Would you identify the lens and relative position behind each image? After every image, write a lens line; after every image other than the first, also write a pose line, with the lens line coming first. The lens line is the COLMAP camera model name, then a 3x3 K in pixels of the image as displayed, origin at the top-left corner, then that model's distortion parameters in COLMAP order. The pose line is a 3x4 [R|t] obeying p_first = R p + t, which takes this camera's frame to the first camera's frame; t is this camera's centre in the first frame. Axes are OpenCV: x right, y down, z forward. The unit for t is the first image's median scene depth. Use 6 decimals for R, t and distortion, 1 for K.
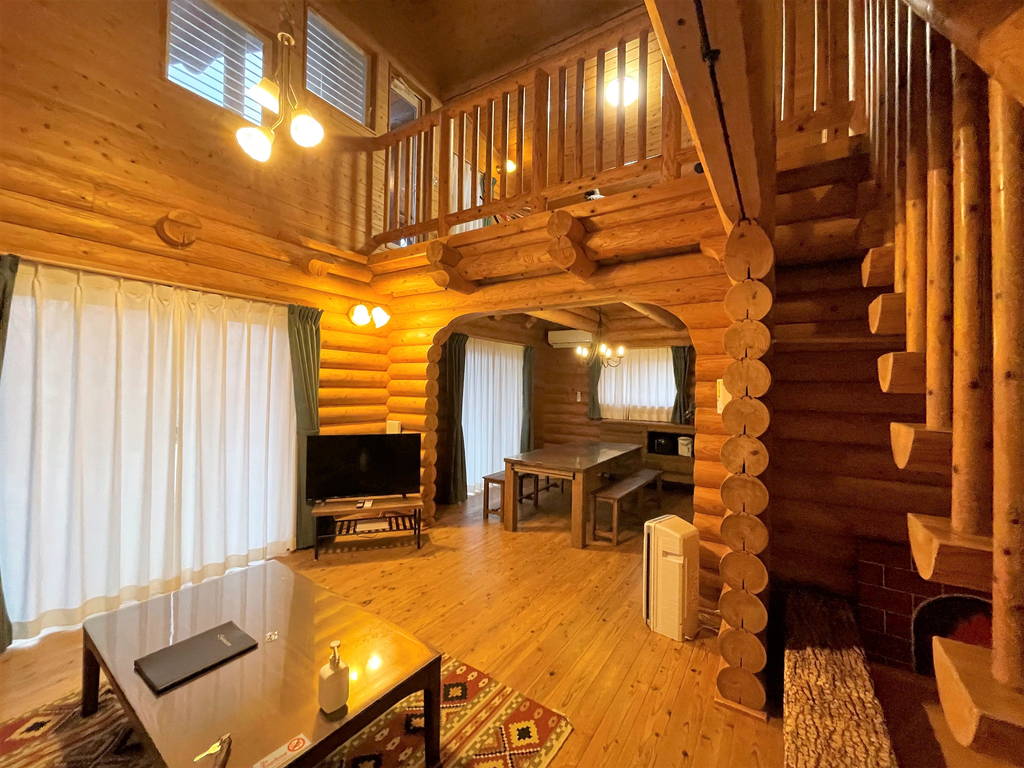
lens RADIAL K [[413.0, 0, 512.0], [0, 413.0, 384.0], [0, 0, 1]] dist [-0.000886, 0.000463]
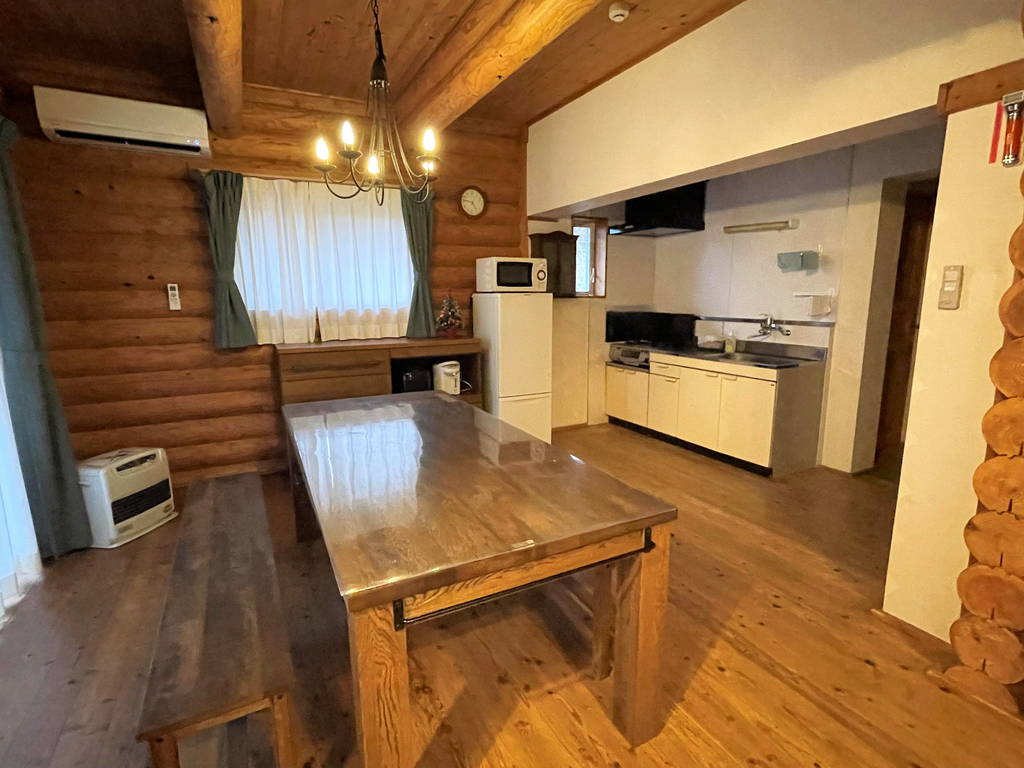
lens RADIAL K [[507.4, 0, 512.0], [0, 507.4, 384.0], [0, 0, 1]] dist [0.000020, 0.000000]
pose [[0.485525, -0.181547, 0.855164, -0.093969], [0.010184, 0.979308, 0.202120, 0.016588], [-0.874163, -0.089425, 0.477328, 0.444970]]
